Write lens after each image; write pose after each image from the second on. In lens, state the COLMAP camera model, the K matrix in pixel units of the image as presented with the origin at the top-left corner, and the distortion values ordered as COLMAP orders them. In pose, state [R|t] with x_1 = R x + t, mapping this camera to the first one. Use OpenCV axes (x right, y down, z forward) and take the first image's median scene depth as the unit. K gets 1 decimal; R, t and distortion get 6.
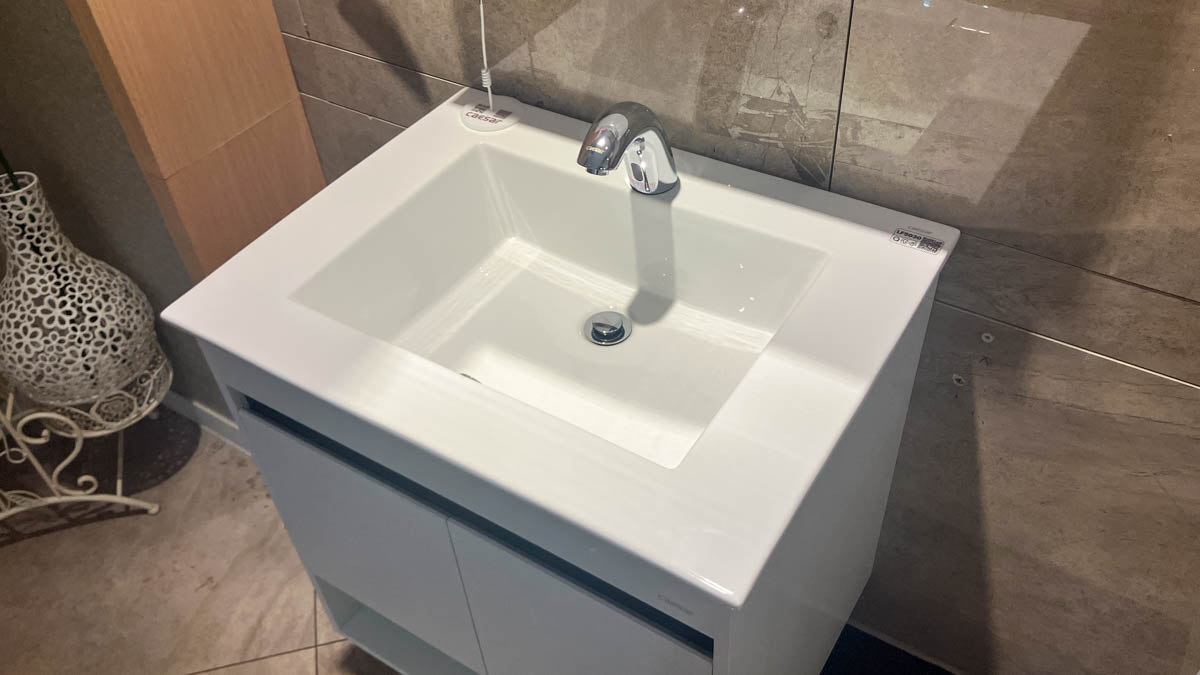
lens RADIAL K [[1005.1, 0, 603.5], [0, 1005.1, 341.7], [0, 0, 1]] dist [0.007194, 0.002747]
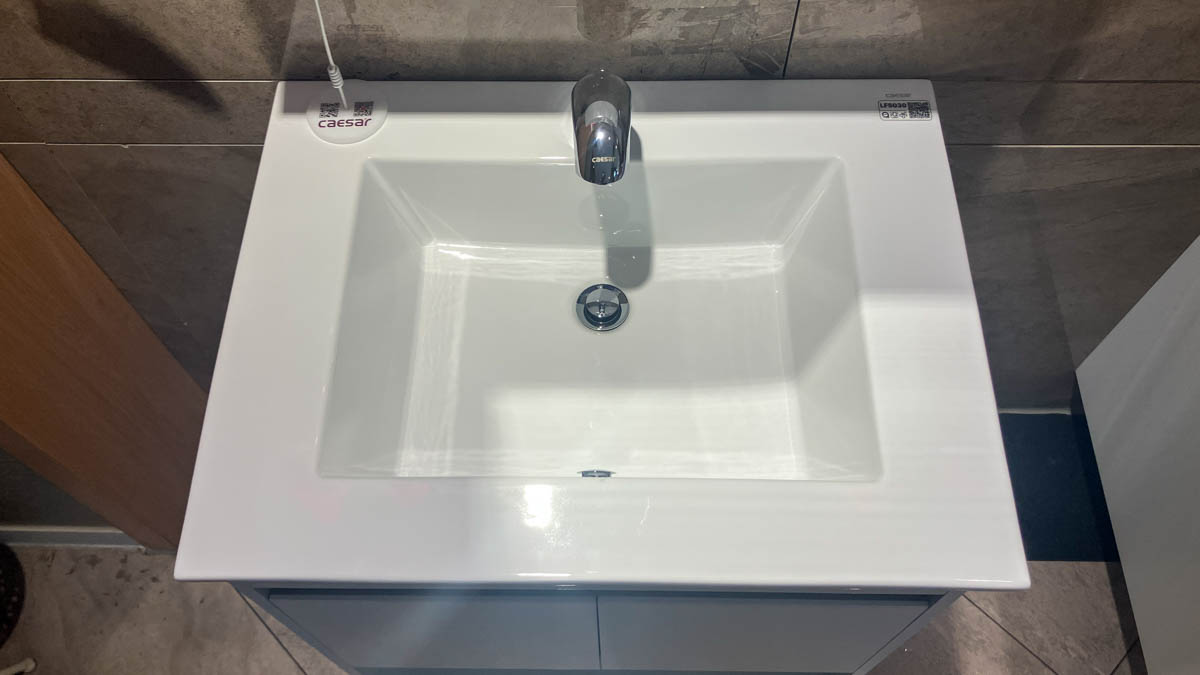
lens RADIAL K [[1005.1, 0, 599.3], [0, 1005.1, 345.3], [0, 0, 1]] dist [0.007194, 0.002747]
pose [[0.848085, -0.443032, 0.290644, -0.289788], [0.340430, 0.875932, 0.341835, -0.306866], [-0.406029, -0.190961, 0.893686, 0.206101]]
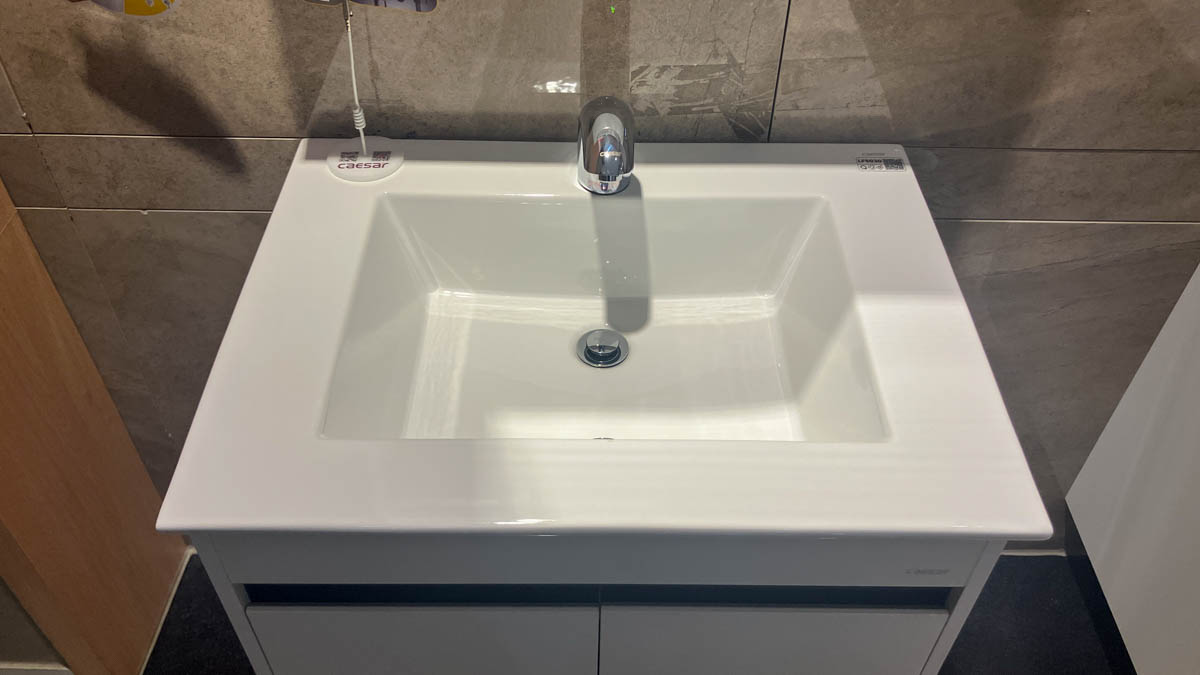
lens RADIAL K [[1005.1, 0, 612.6], [0, 1005.1, 343.2], [0, 0, 1]] dist [0.007194, 0.002747]
pose [[0.834729, -0.328040, 0.442287, -0.413378], [0.327544, 0.941436, 0.080080, -0.092819], [-0.442654, 0.078023, 0.893292, 0.190627]]
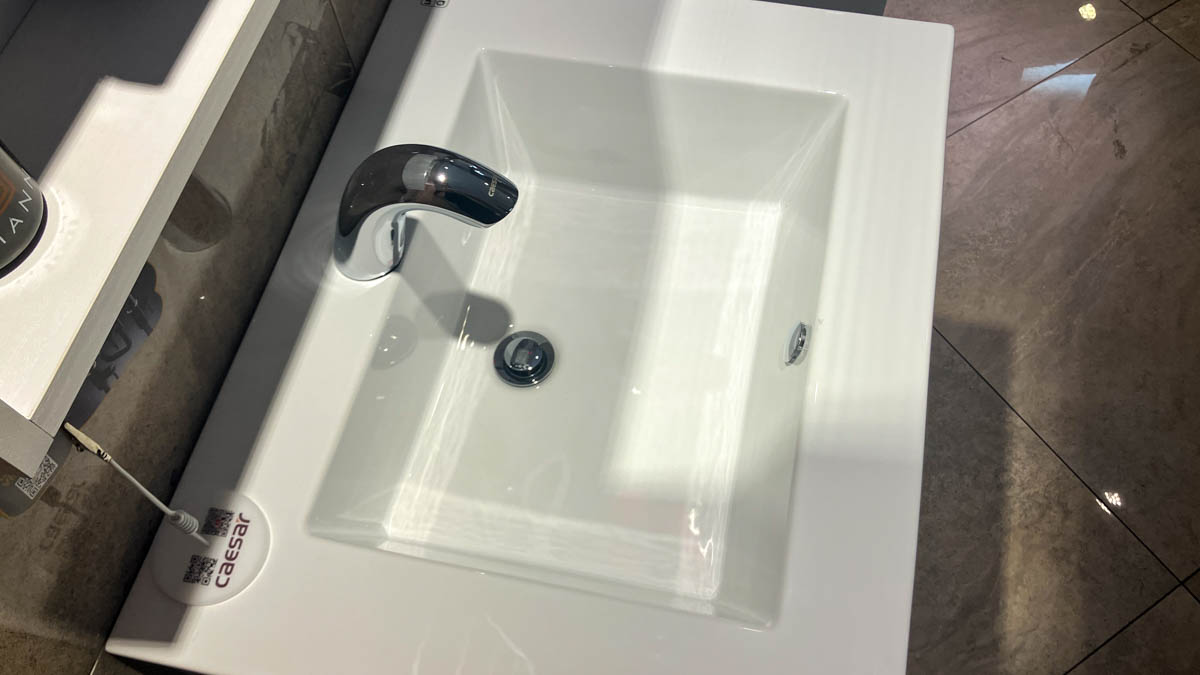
lens RADIAL K [[1005.1, 0, 595.2], [0, 1005.1, 341.5], [0, 0, 1]] dist [0.007194, 0.002747]
pose [[-0.342395, -0.781636, 0.521355, -0.431268], [0.694868, 0.162825, 0.700462, -0.548838], [-0.632396, 0.602107, 0.487383, 0.614353]]
